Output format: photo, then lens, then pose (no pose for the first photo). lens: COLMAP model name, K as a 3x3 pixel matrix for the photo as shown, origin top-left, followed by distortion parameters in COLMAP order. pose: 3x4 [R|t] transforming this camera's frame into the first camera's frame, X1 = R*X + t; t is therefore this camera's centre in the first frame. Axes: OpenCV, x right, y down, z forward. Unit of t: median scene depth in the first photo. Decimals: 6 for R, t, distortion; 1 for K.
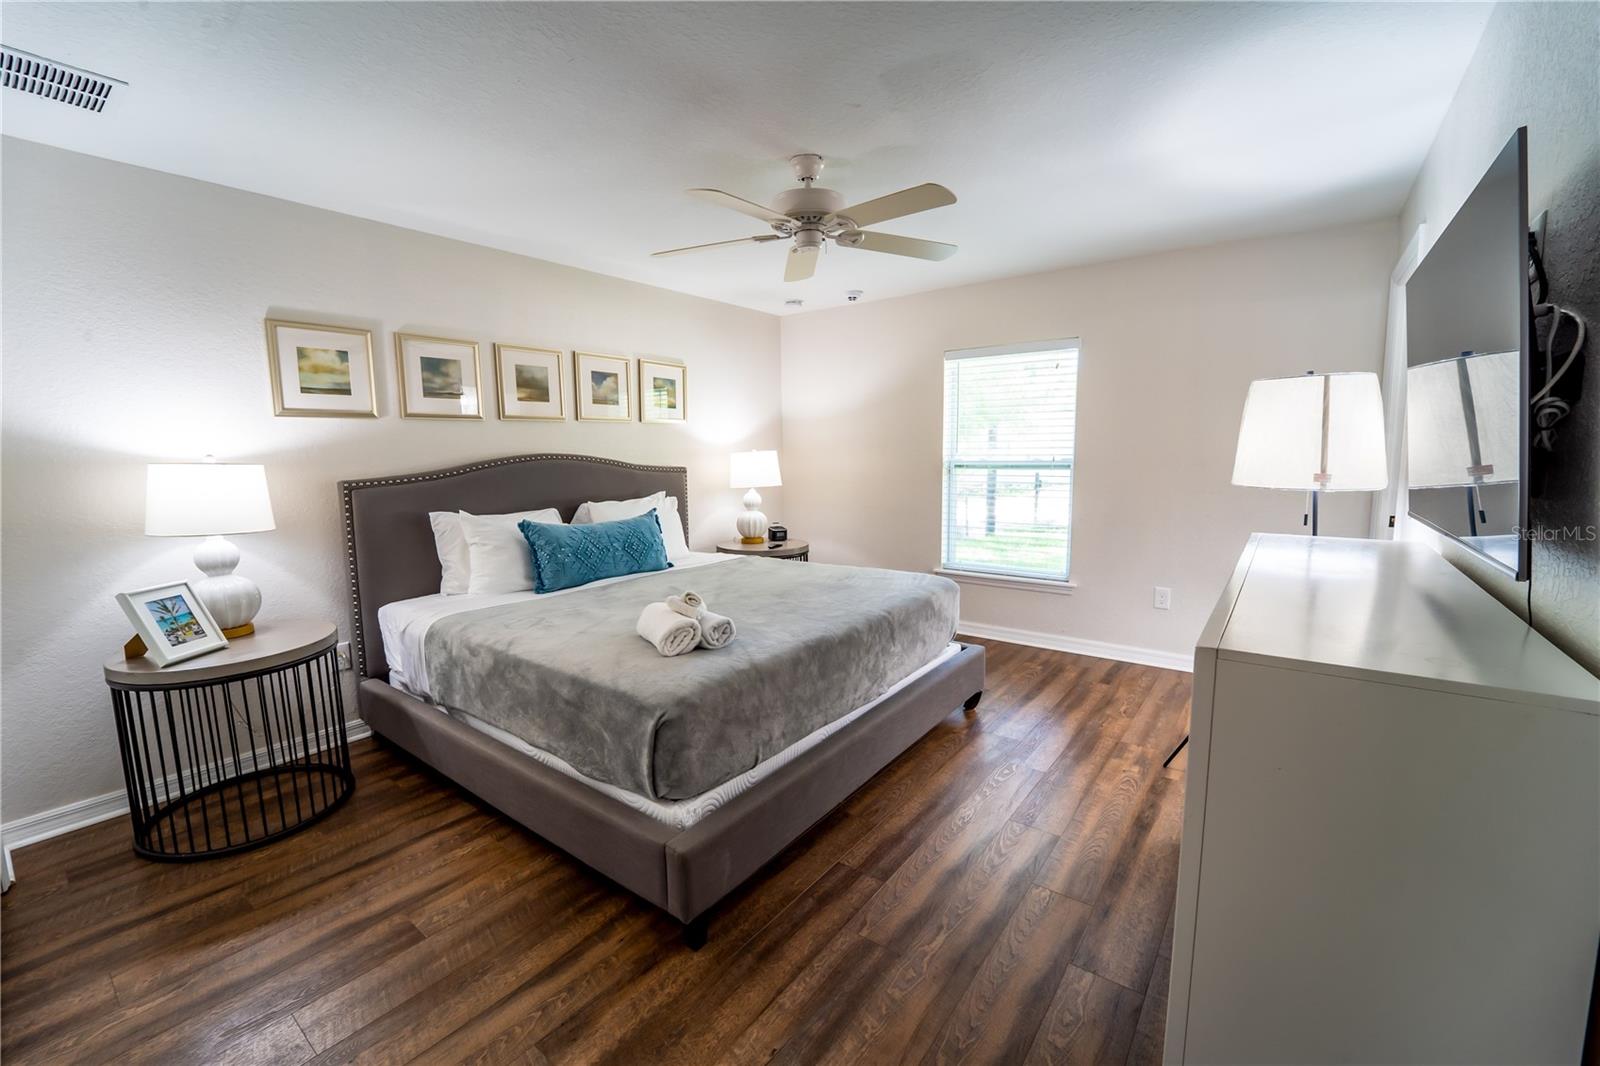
lens RADIAL K [[654.4, 0, 796.9], [0, 654.4, 532.3], [0, 0, 1]] dist [-0.024521, 0.000848]
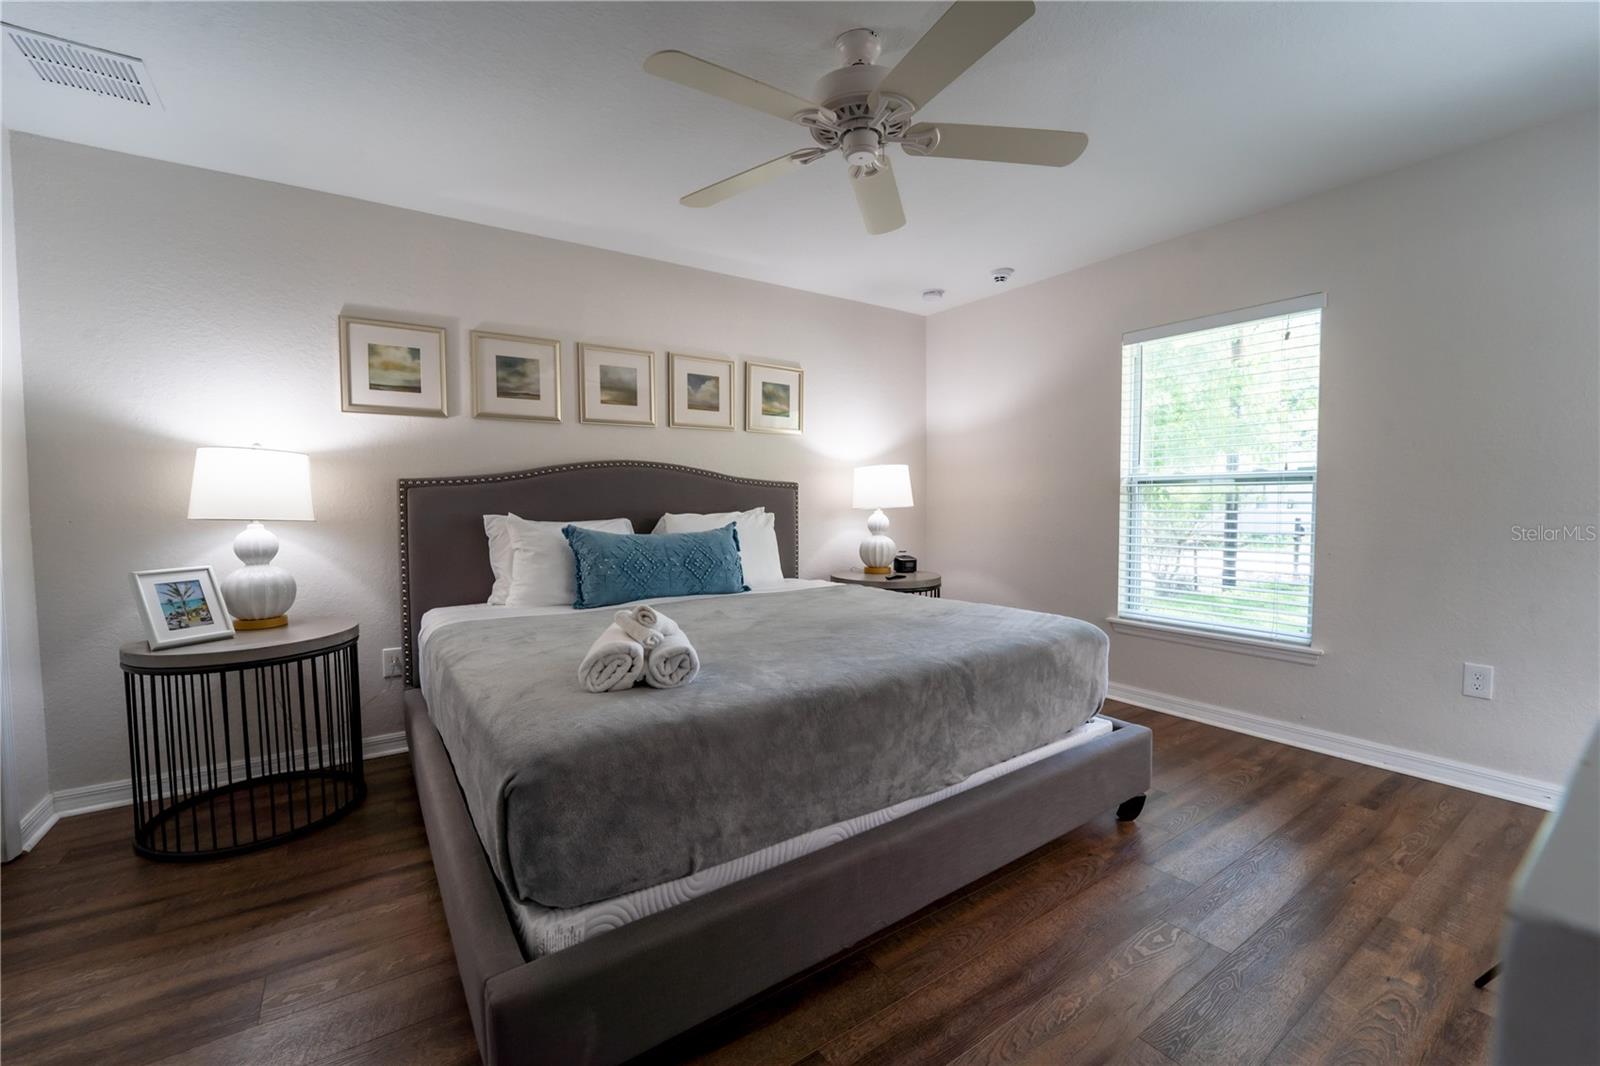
lens RADIAL K [[654.4, 0, 797.1], [0, 654.4, 530.9], [0, 0, 1]] dist [-0.024521, 0.000848]
pose [[0.949980, 0.022251, -0.311517, 0.164442], [-0.044803, 0.996851, -0.065426, 0.035374], [0.309080, 0.076110, 0.947986, 0.265753]]
